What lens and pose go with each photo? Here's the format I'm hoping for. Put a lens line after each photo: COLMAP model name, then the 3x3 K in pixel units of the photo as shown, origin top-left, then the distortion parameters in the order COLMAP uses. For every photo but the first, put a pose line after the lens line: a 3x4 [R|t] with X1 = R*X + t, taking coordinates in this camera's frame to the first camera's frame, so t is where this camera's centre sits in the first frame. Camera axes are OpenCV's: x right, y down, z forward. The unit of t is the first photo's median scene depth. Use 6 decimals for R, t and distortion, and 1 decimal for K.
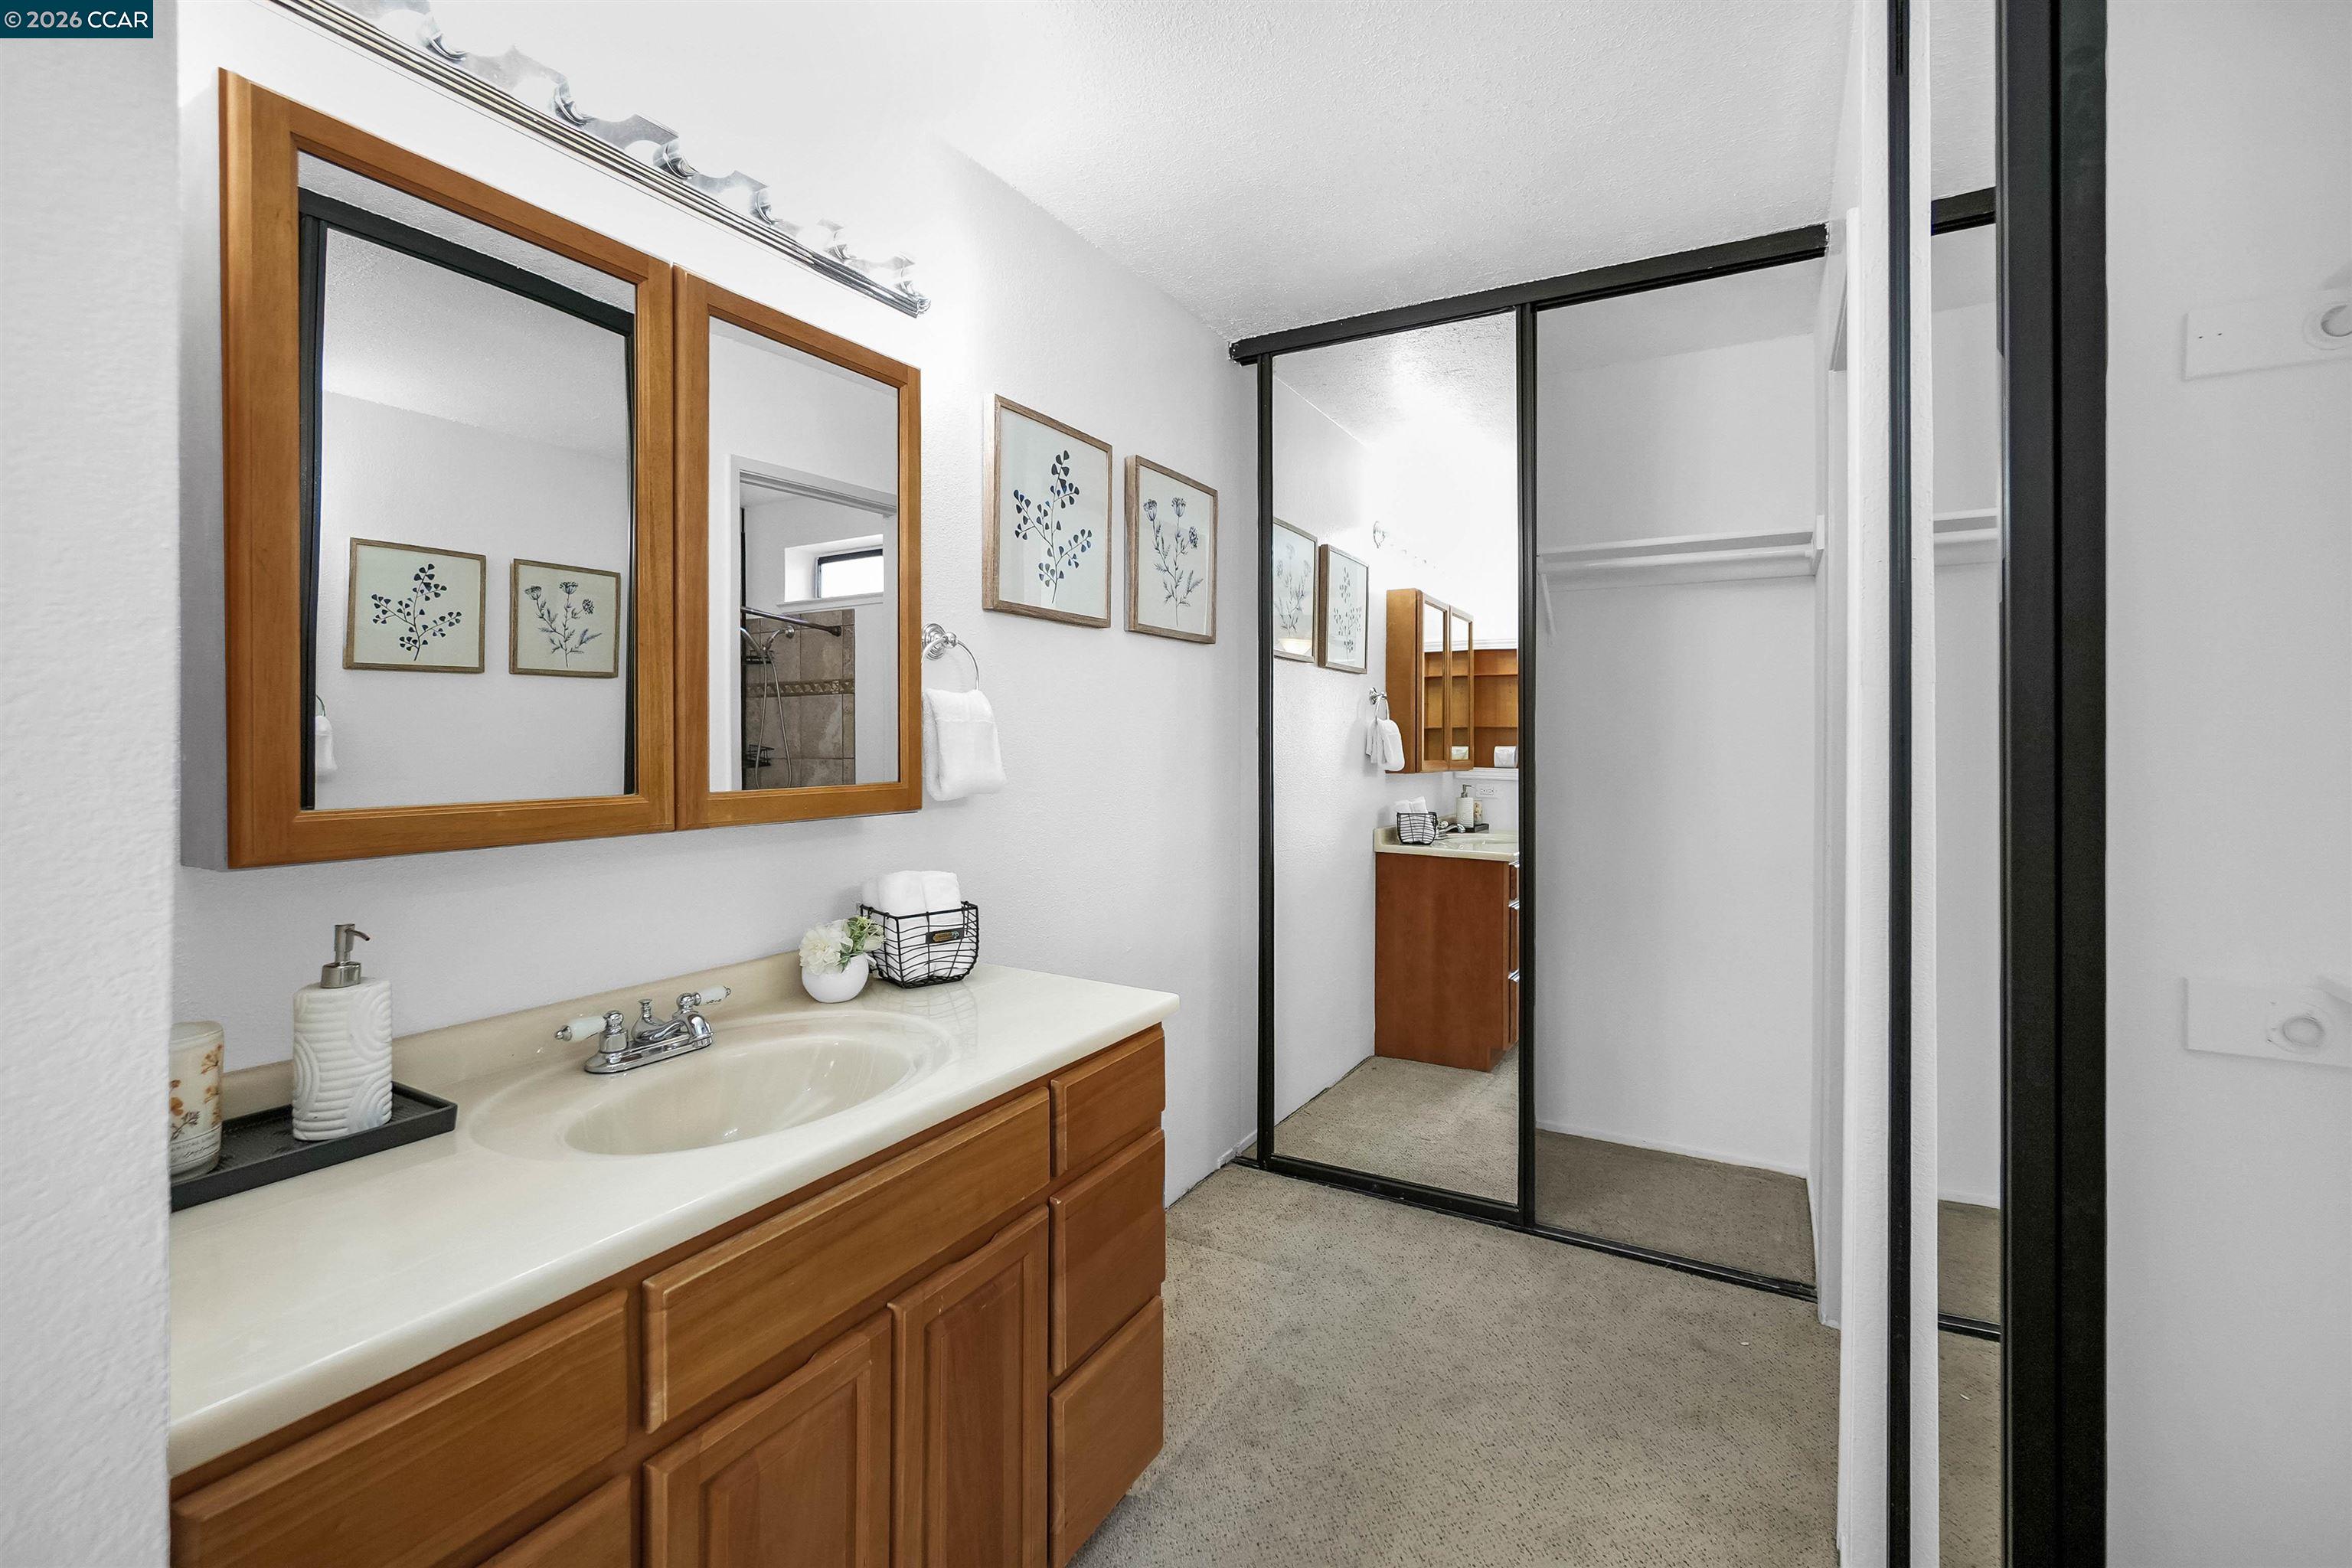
lens RADIAL K [[1027.1, 0, 1144.6], [0, 1027.1, 737.7], [0, 0, 1]] dist [-0.009869, 0.003436]
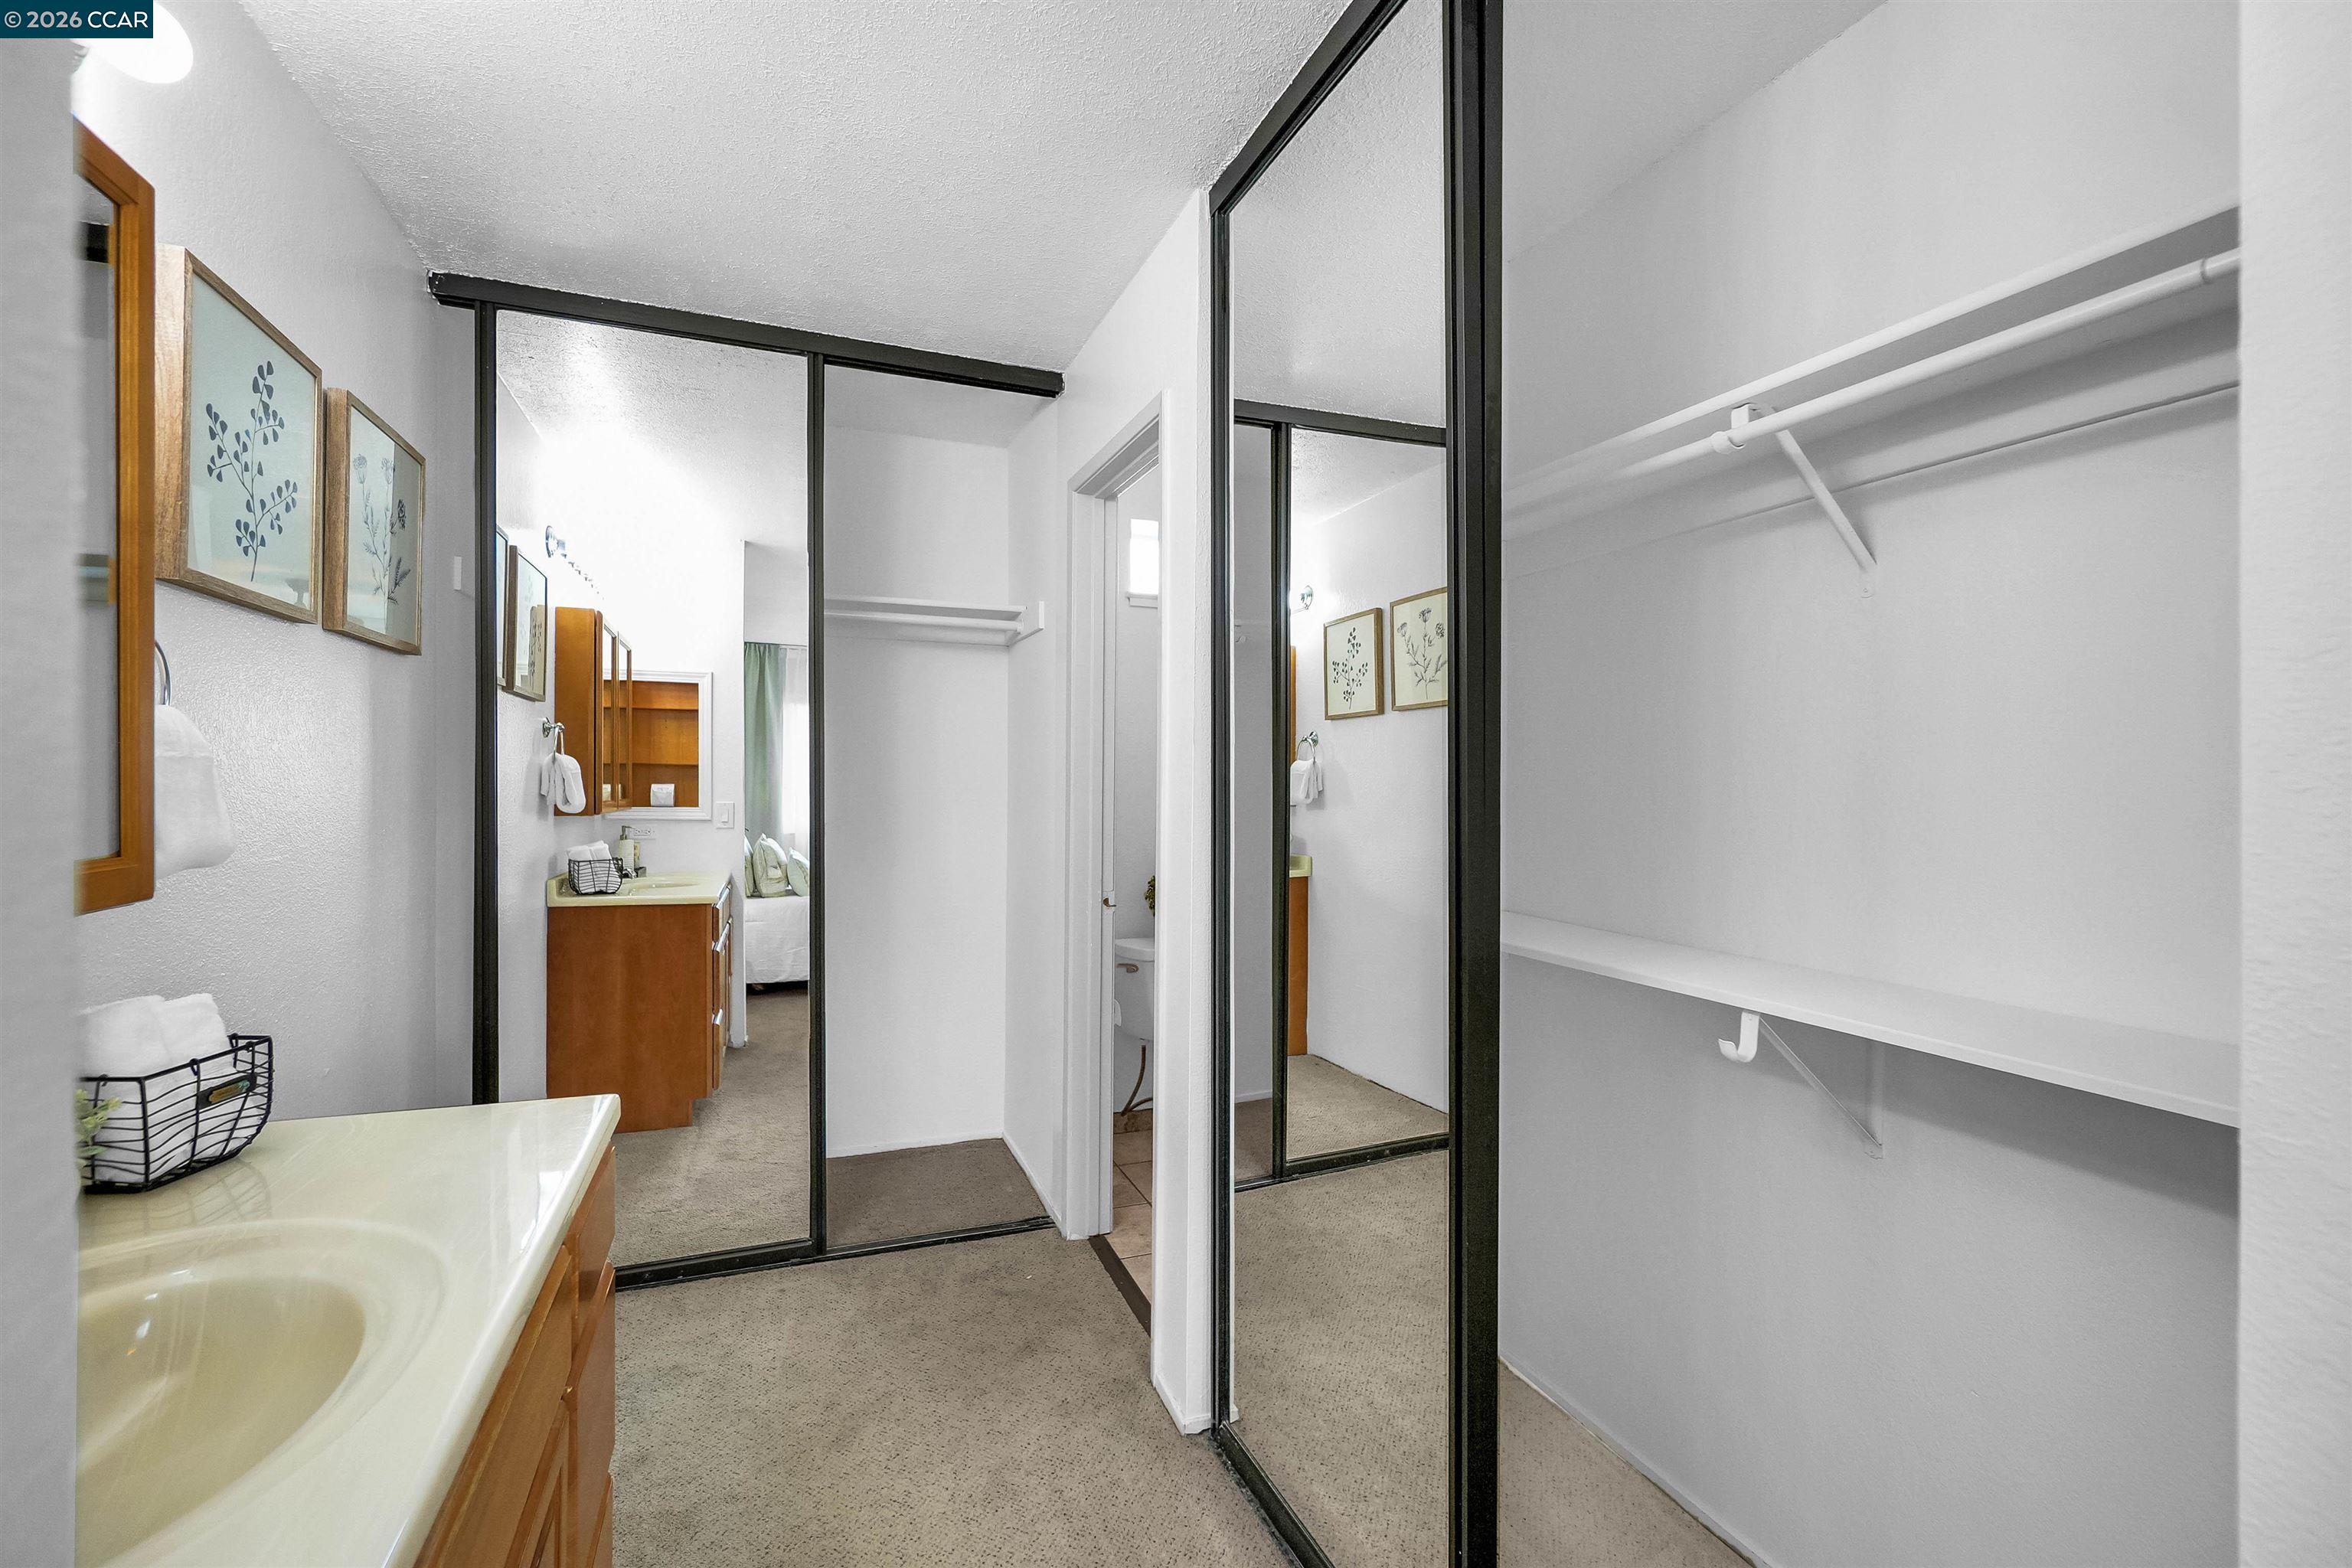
lens RADIAL K [[1027.1, 0, 1167.3], [0, 1027.1, 773.4], [0, 0, 1]] dist [-0.009869, 0.003436]
pose [[0.618790, 0.003609, 0.785548, -0.240717], [-0.004512, 0.999989, -0.001040, -0.005722], [-0.785544, -0.002901, 0.618800, 0.103321]]
